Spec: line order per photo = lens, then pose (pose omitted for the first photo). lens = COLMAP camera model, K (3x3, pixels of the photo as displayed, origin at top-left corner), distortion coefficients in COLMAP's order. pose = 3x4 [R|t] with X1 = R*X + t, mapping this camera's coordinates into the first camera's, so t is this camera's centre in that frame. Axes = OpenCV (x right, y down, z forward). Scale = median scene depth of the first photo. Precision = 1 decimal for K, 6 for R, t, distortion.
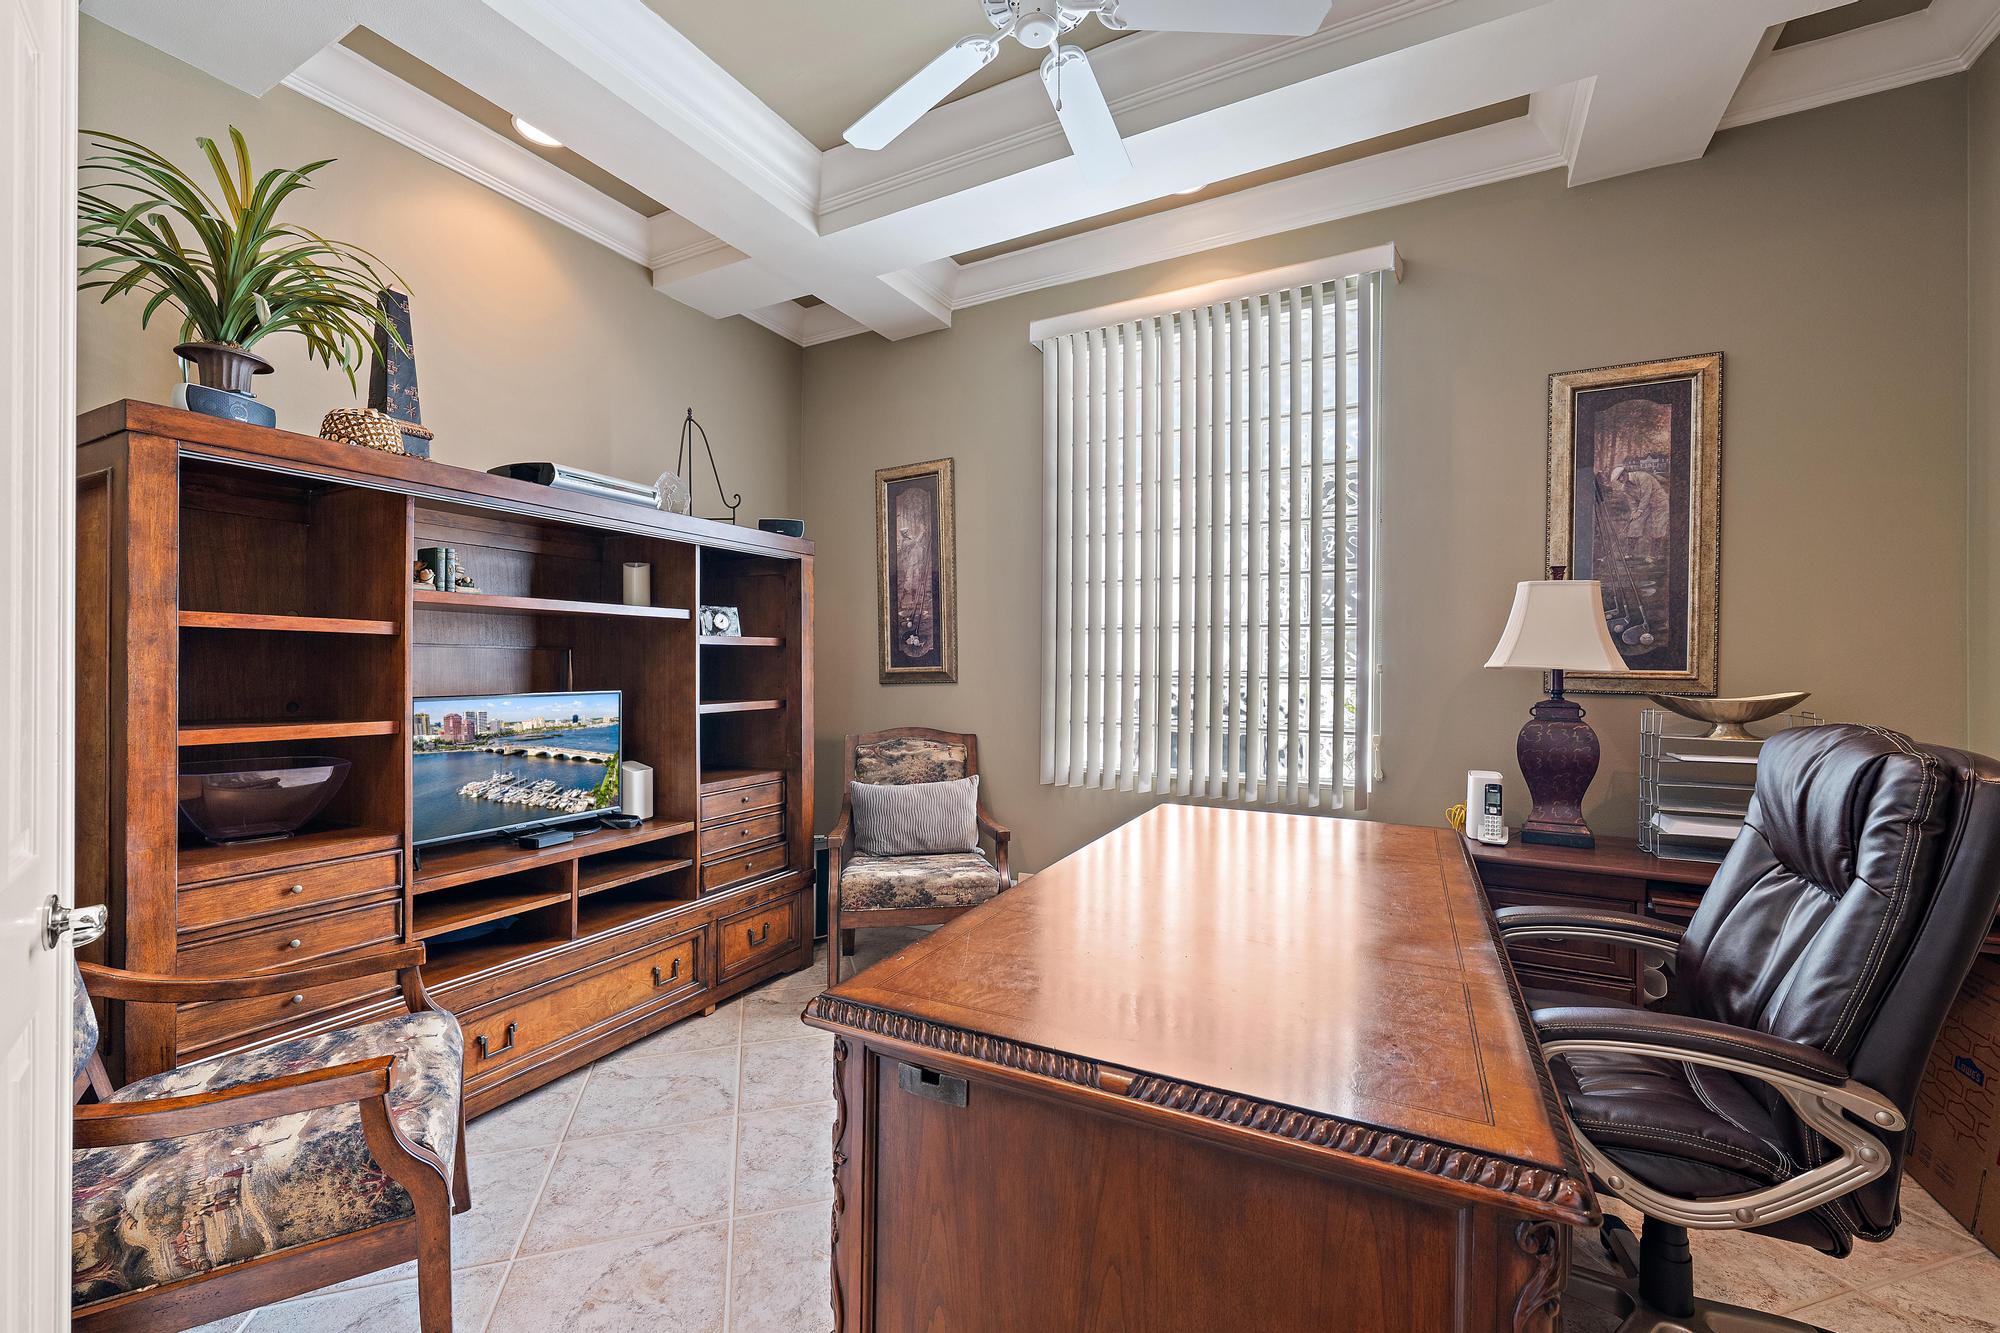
lens RADIAL K [[848.5, 0, 1004.8], [0, 848.5, 678.4], [0, 0, 1]] dist [-0.001700, -0.000246]
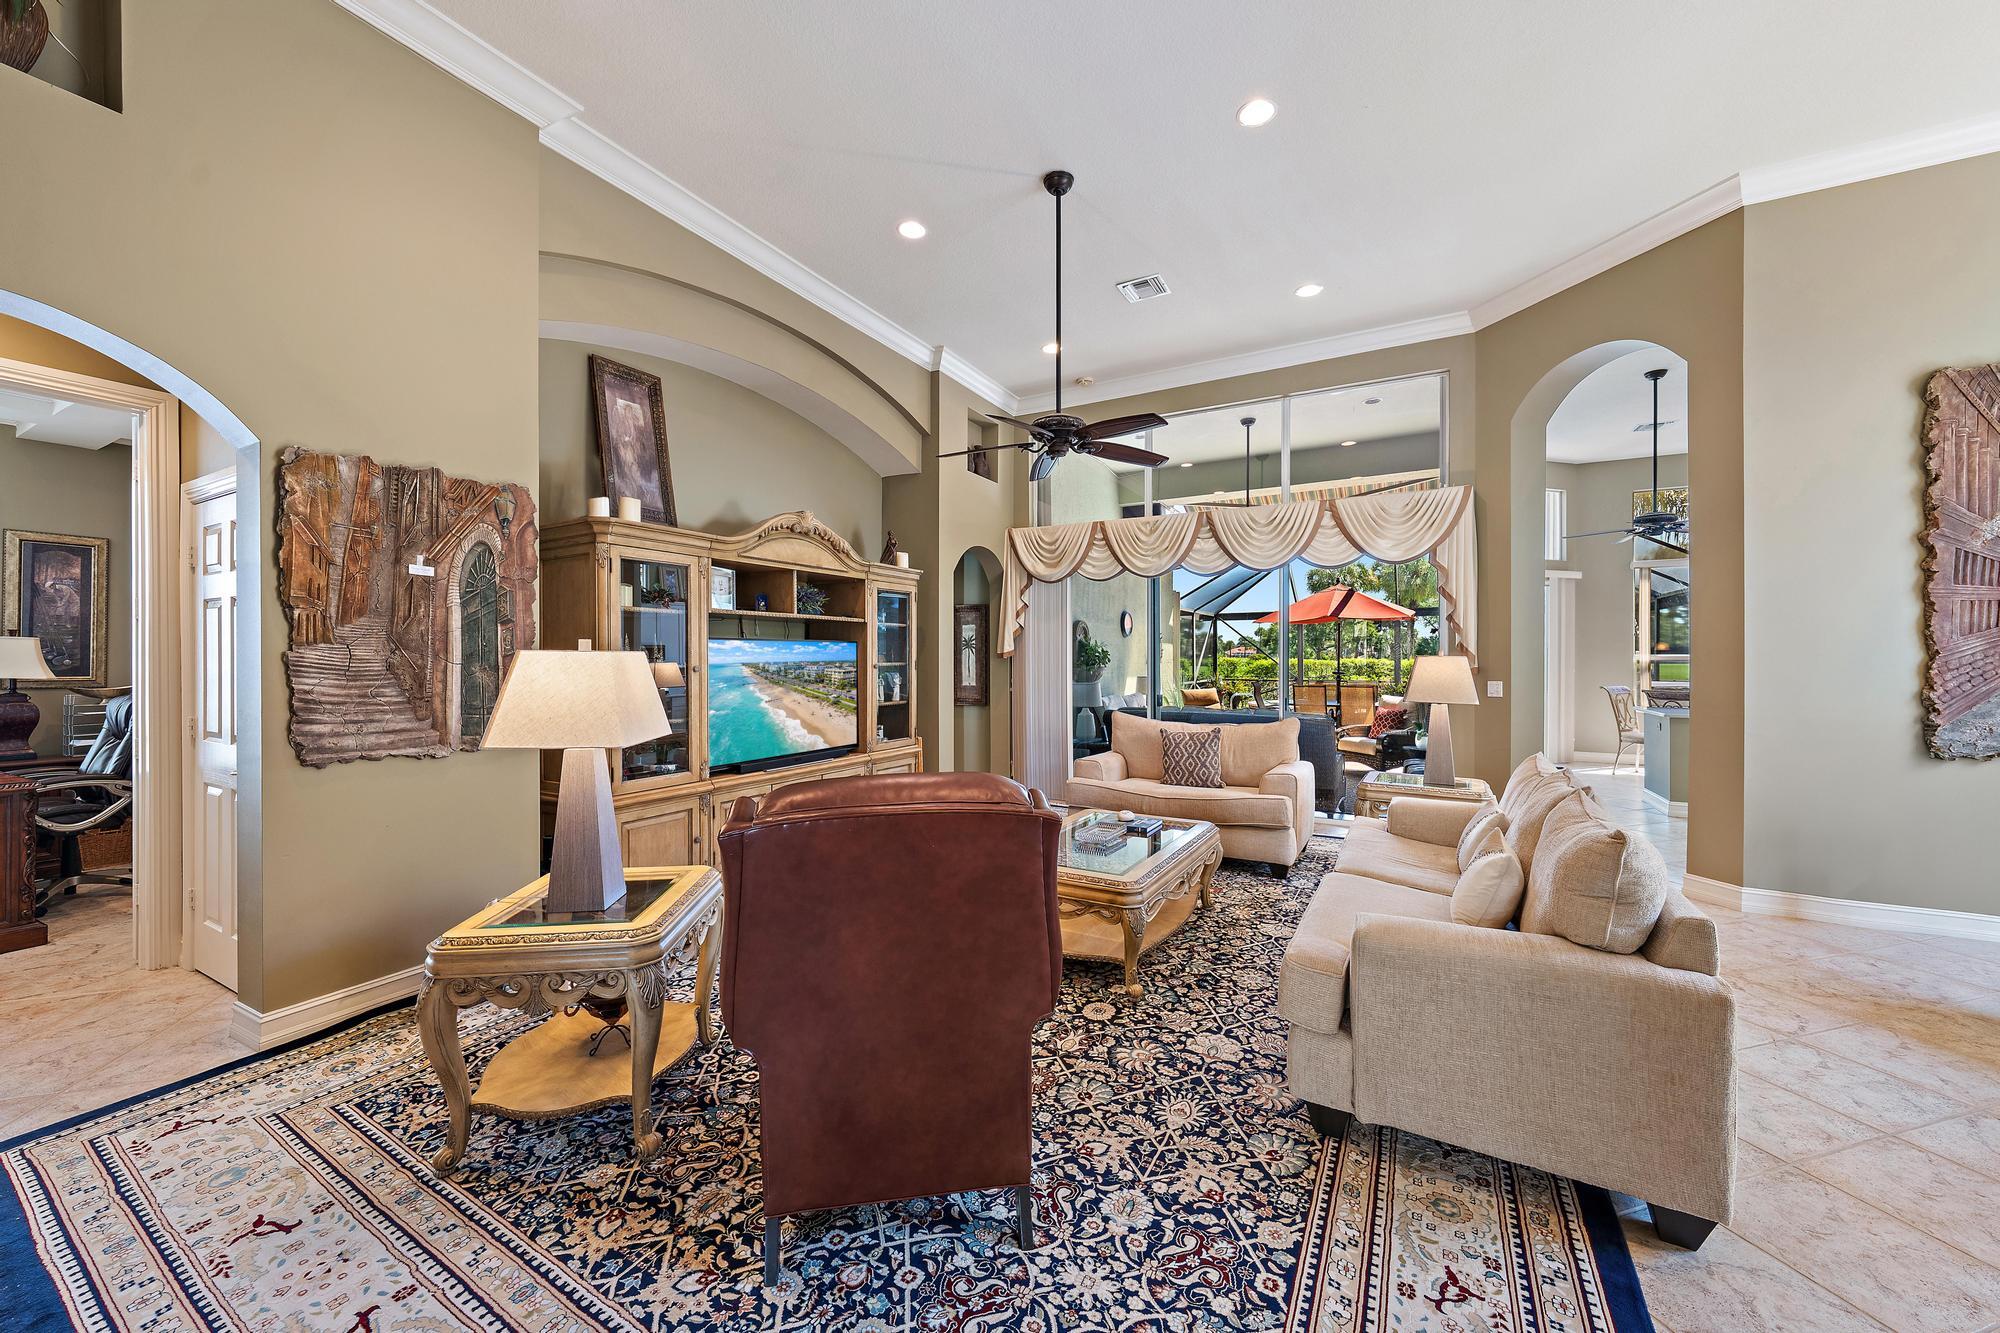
lens RADIAL K [[741.4, 0, 1002.6], [0, 741.4, 670.4], [0, 0, 1]] dist [-0.002385, -0.000156]
pose [[0.038615, -0.009120, 0.999213, -1.060105], [-0.000169, 0.999958, 0.009133, -0.043637], [-0.999254, -0.000522, 0.038612, -1.494226]]
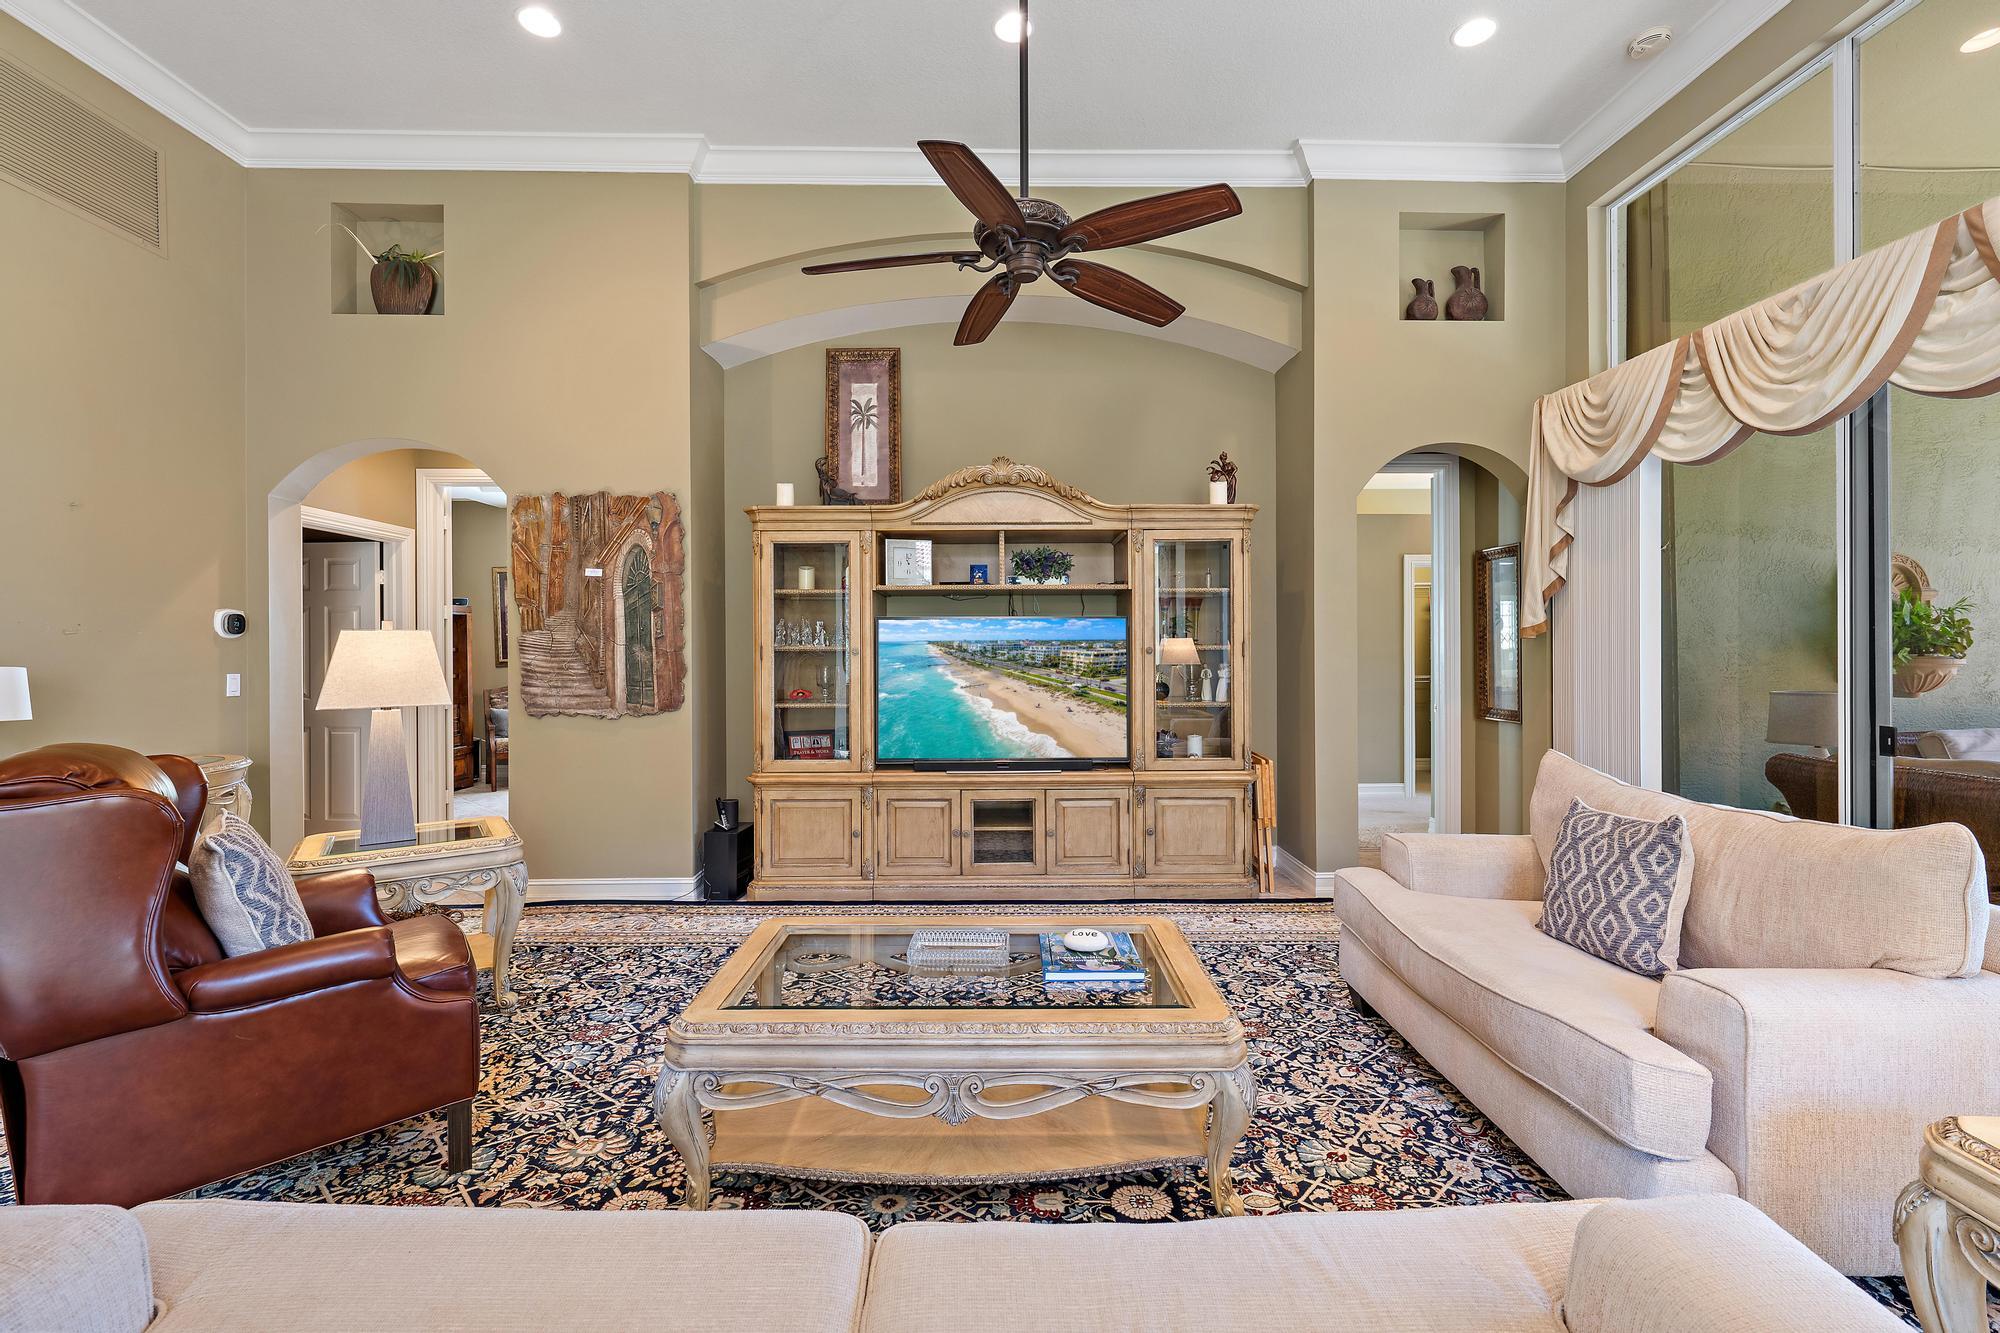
lens RADIAL K [[848.5, 0, 1004.8], [0, 848.5, 678.4], [0, 0, 1]] dist [-0.001700, -0.000246]
pose [[0.870042, -0.013952, 0.492780, -0.132076], [0.003851, 0.999761, 0.021505, -0.011093], [-0.492963, -0.016813, 0.869888, -2.381175]]
